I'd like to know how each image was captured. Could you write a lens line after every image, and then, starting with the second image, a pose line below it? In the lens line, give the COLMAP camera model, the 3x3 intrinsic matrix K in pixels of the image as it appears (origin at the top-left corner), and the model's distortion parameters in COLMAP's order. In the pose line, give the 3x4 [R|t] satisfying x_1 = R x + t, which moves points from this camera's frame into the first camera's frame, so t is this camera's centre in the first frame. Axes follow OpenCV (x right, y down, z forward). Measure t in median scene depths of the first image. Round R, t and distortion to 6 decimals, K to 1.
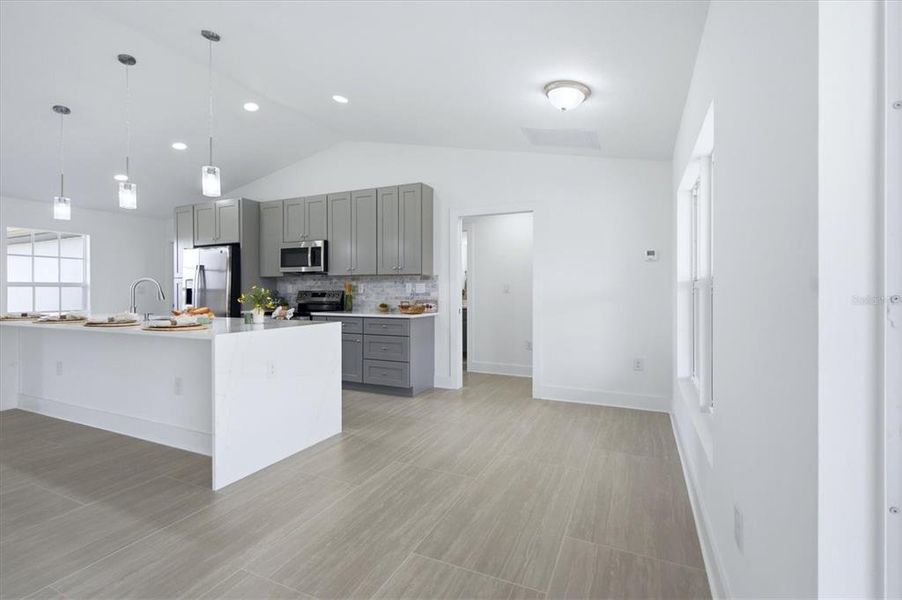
lens RADIAL K [[411.6, 0, 451.0], [0, 411.6, 300.0], [0, 0, 1]] dist [0.000673, 0.000082]
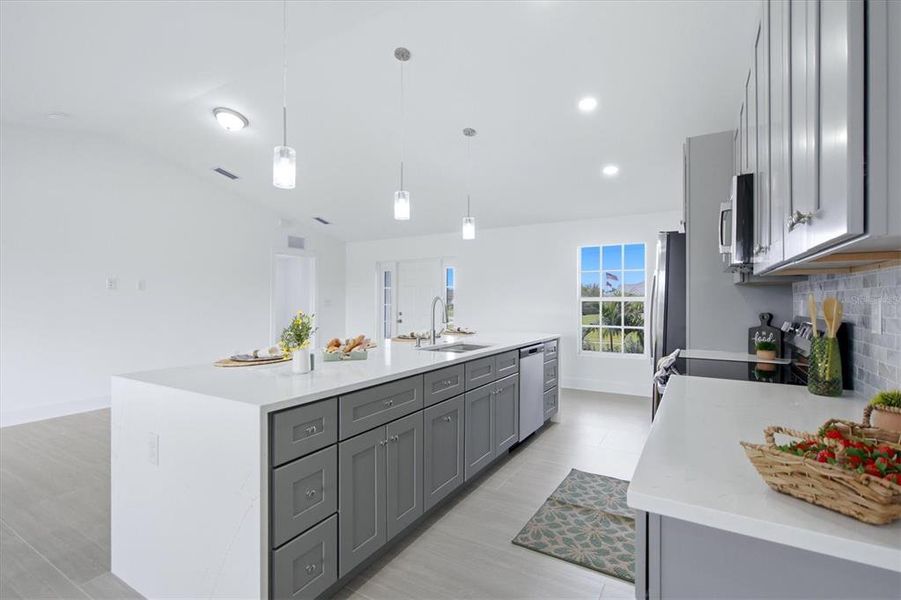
lens RADIAL K [[424.3, 0, 449.2], [0, 424.3, 294.5], [0, 0, 1]] dist [-0.000791, -0.000445]
pose [[-0.107101, -0.010180, -0.994196, 0.076905], [-0.020125, 0.999765, -0.008069, -0.036302], [0.994044, 0.019144, -0.107281, 0.792809]]
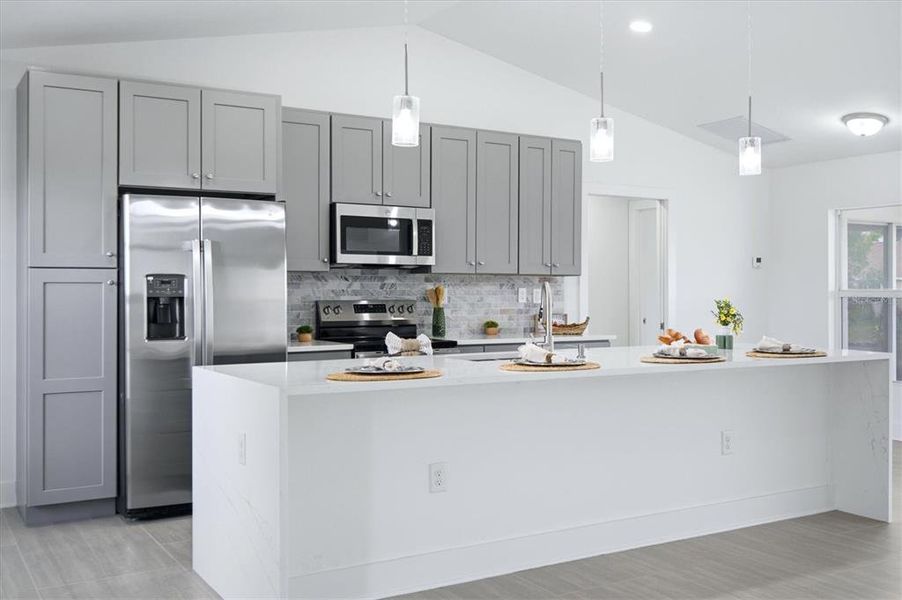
lens RADIAL K [[882.0, 0, 451.0], [0, 882.0, 300.0], [0, 0, 1]] dist [-0.004605, -0.007128]
pose [[0.562236, -0.006061, 0.826954, -1.259506], [0.016989, 0.999847, -0.004222, -0.018051], [-0.826802, 0.016423, 0.562253, 0.323454]]
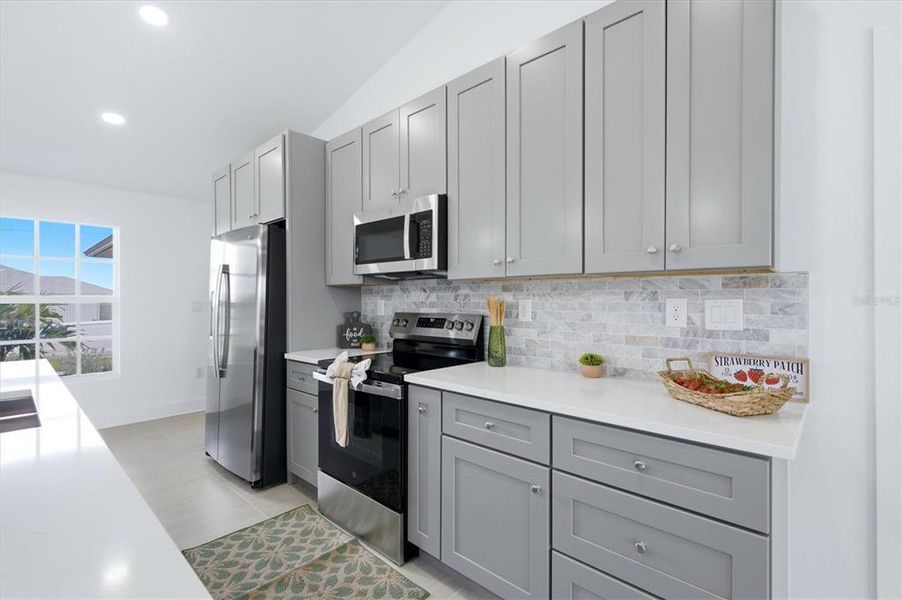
lens RADIAL K [[411.6, 0, 451.0], [0, 411.6, 300.0], [0, 0, 1]] dist [0.000673, 0.000082]
pose [[0.948687, -0.001642, -0.316213, -0.167003], [-0.003386, 0.999876, -0.015352, -0.033264], [0.316199, 0.015635, 0.948564, 0.615239]]
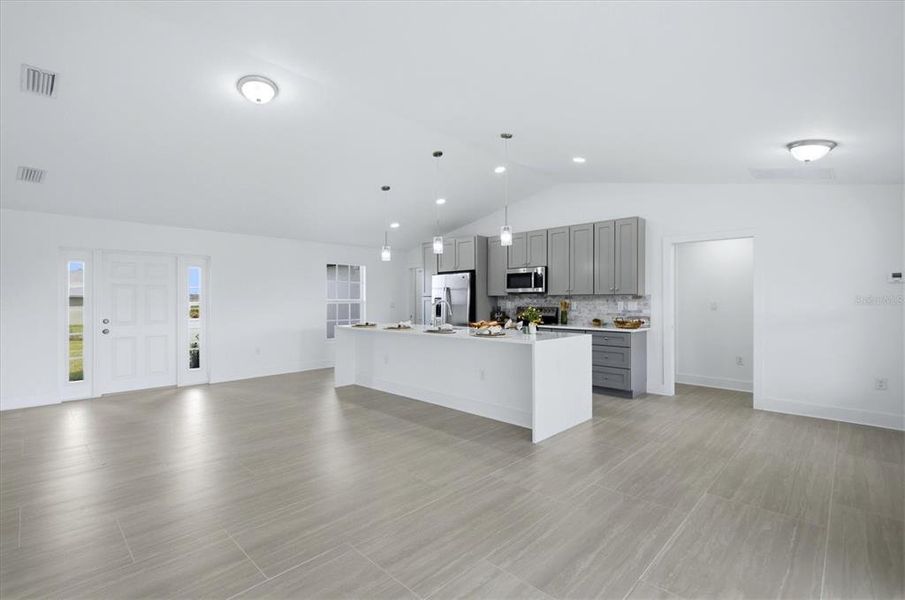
lens RADIAL K [[411.8, 0, 447.3], [0, 411.8, 302.4], [0, 0, 1]] dist [-0.001212, -0.000321]
pose [[0.939998, 0.003080, -0.341166, -0.163077], [-0.009270, 0.999821, -0.016514, -0.014768], [0.341054, 0.018686, 0.939858, -0.254650]]
